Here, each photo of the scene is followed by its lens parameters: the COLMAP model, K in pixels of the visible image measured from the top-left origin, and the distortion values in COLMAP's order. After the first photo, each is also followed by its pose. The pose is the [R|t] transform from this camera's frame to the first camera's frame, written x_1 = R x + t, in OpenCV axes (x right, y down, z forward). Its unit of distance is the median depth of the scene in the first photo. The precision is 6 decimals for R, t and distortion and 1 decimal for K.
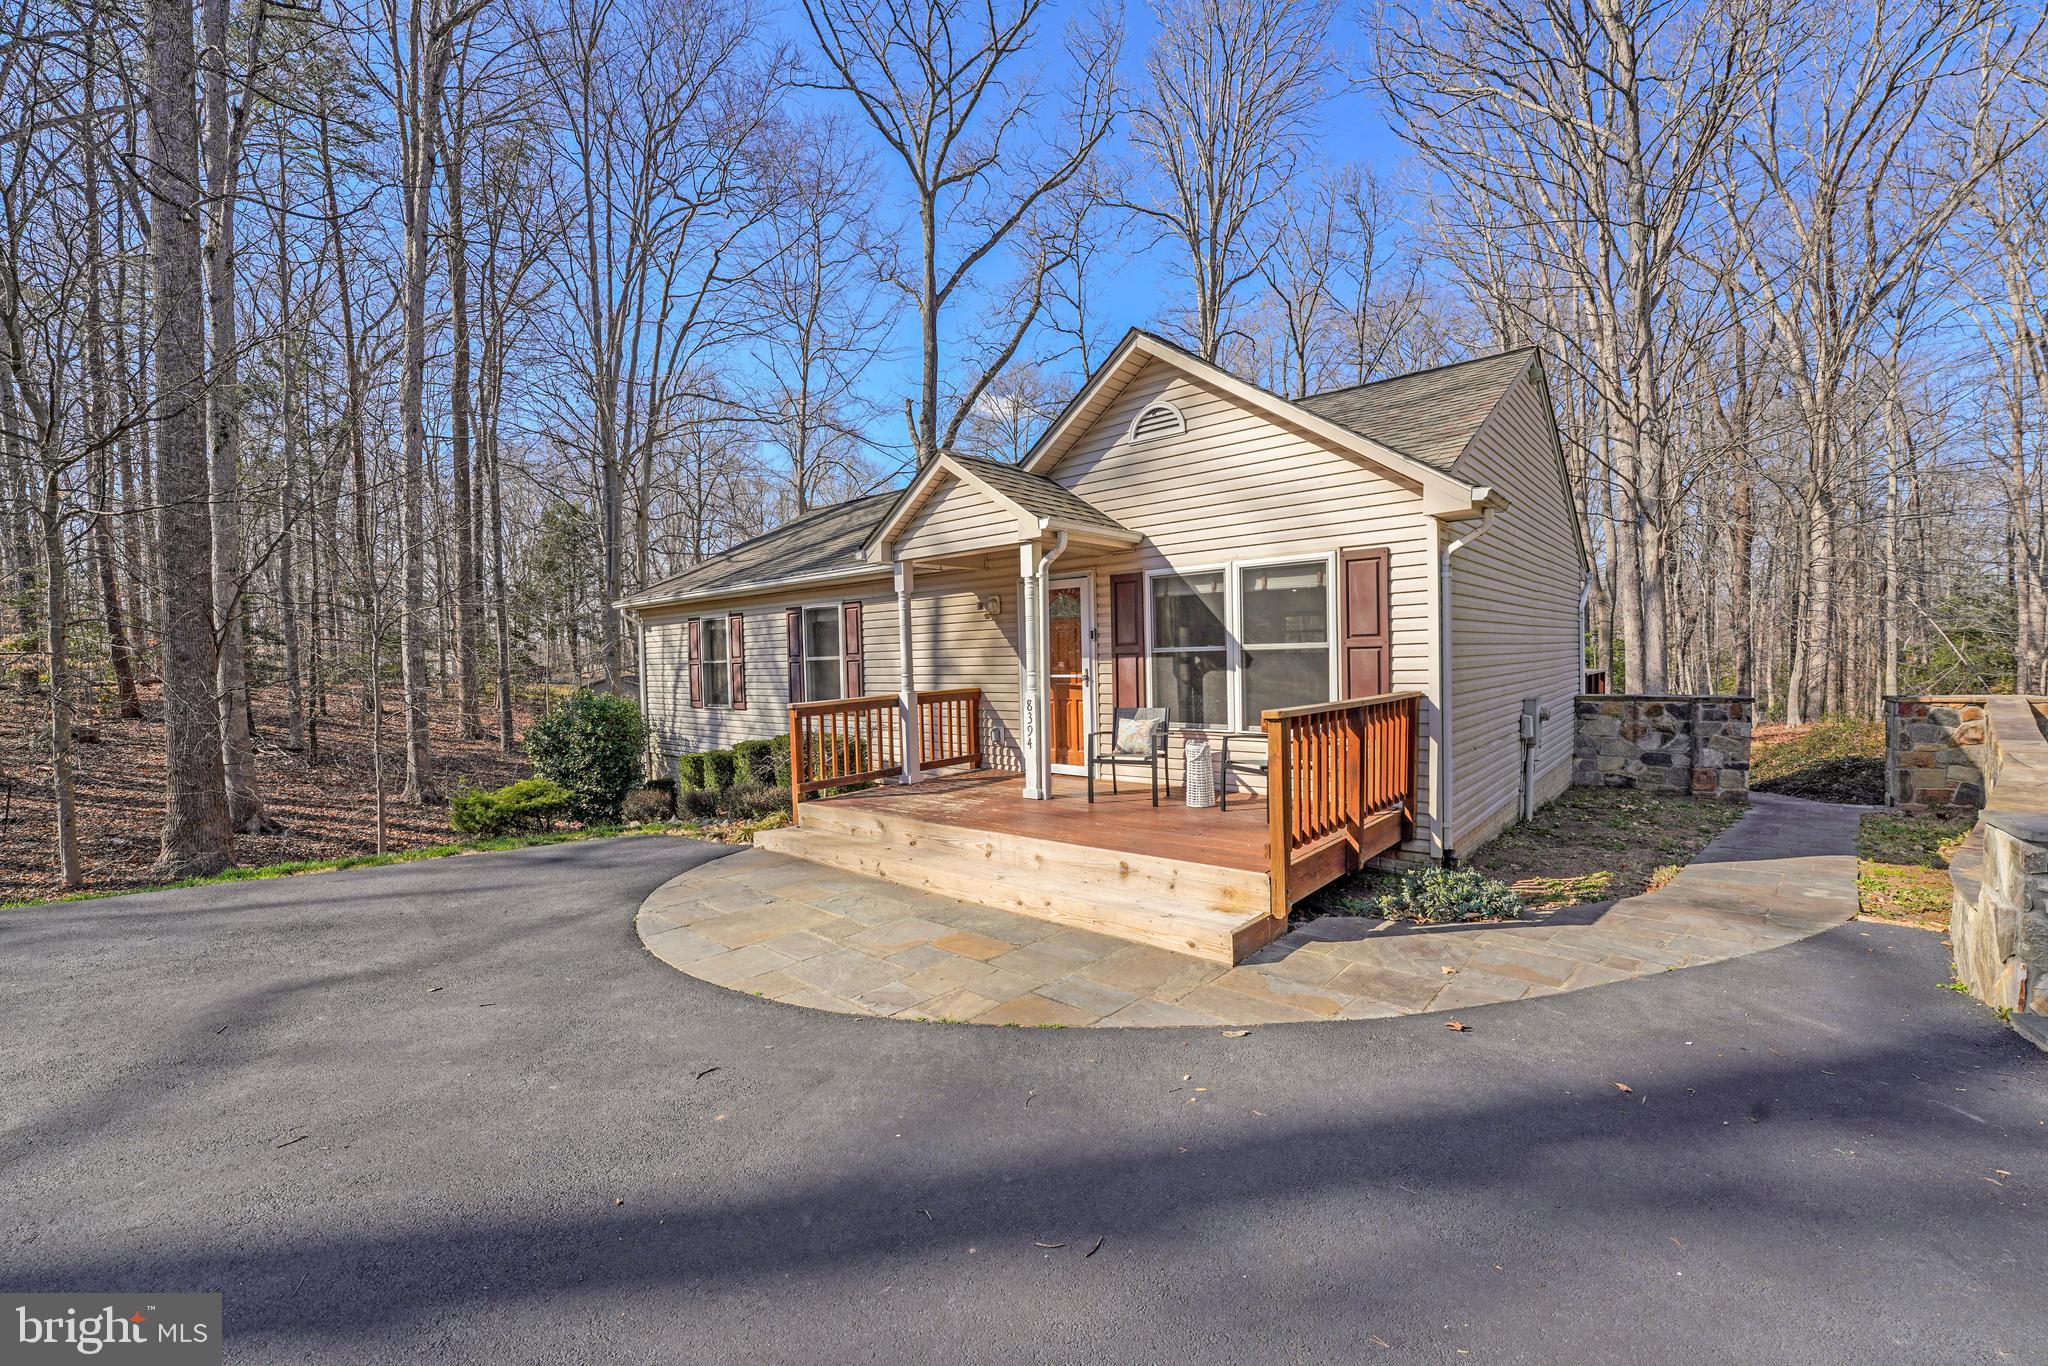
lens RADIAL K [[812.0, 0, 1031.0], [0, 812.0, 684.3], [0, 0, 1]] dist [-0.003007, 0.000058]
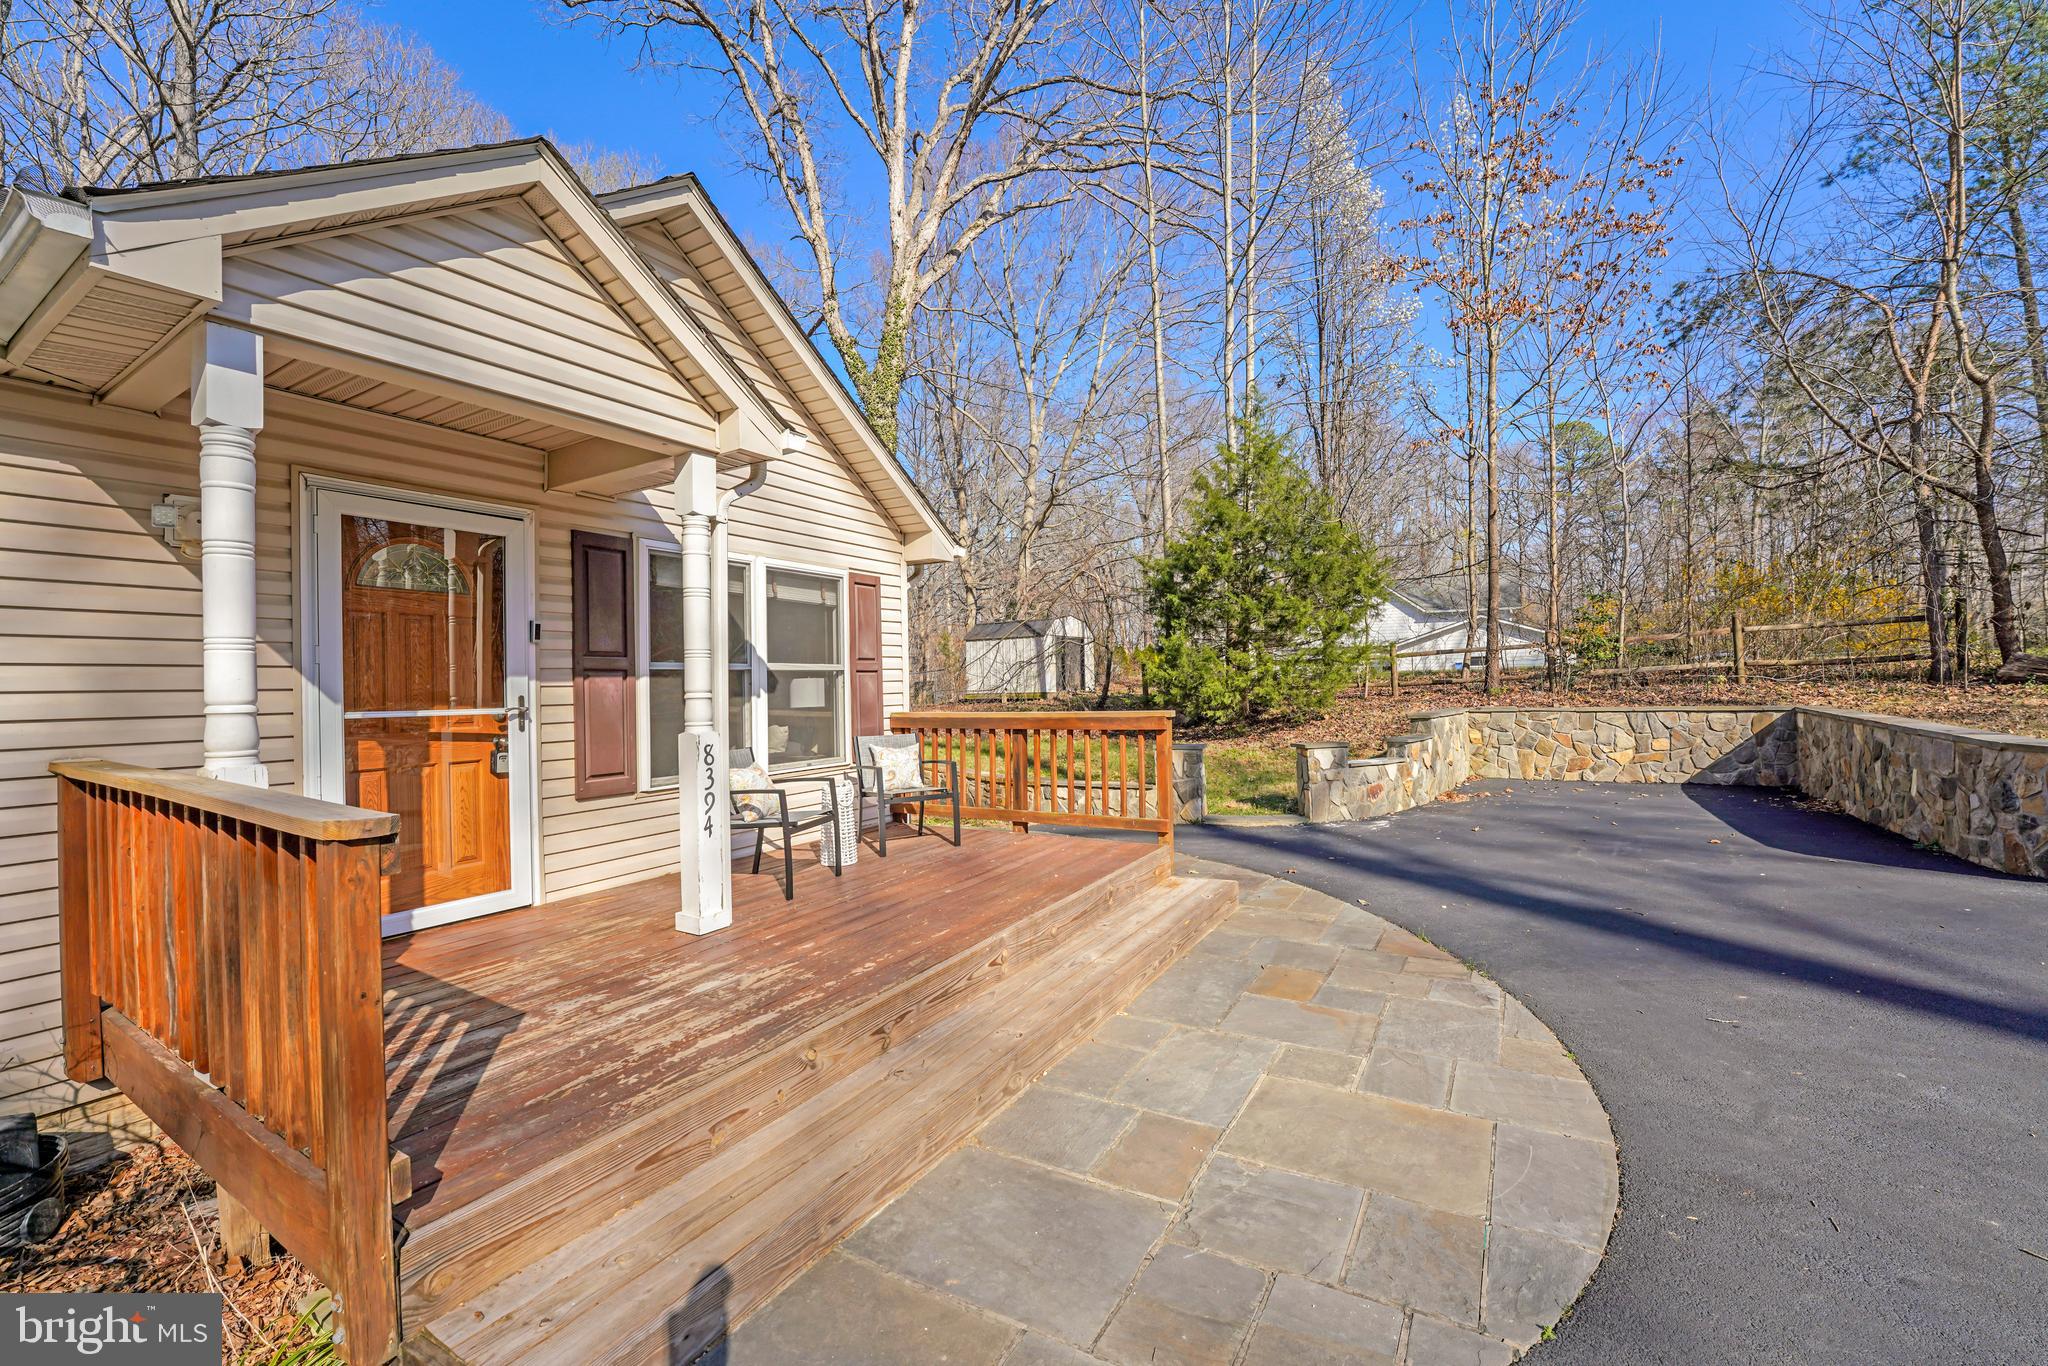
lens RADIAL K [[812.0, 0, 1025.0], [0, 812.0, 682.0], [0, 0, 1]] dist [-0.003007, 0.000058]
pose [[-0.161082, 0.034066, 0.986353, -0.582619], [0.061429, 0.997812, -0.024429, 0.004480], [-0.985027, 0.056655, -0.162822, 0.915574]]
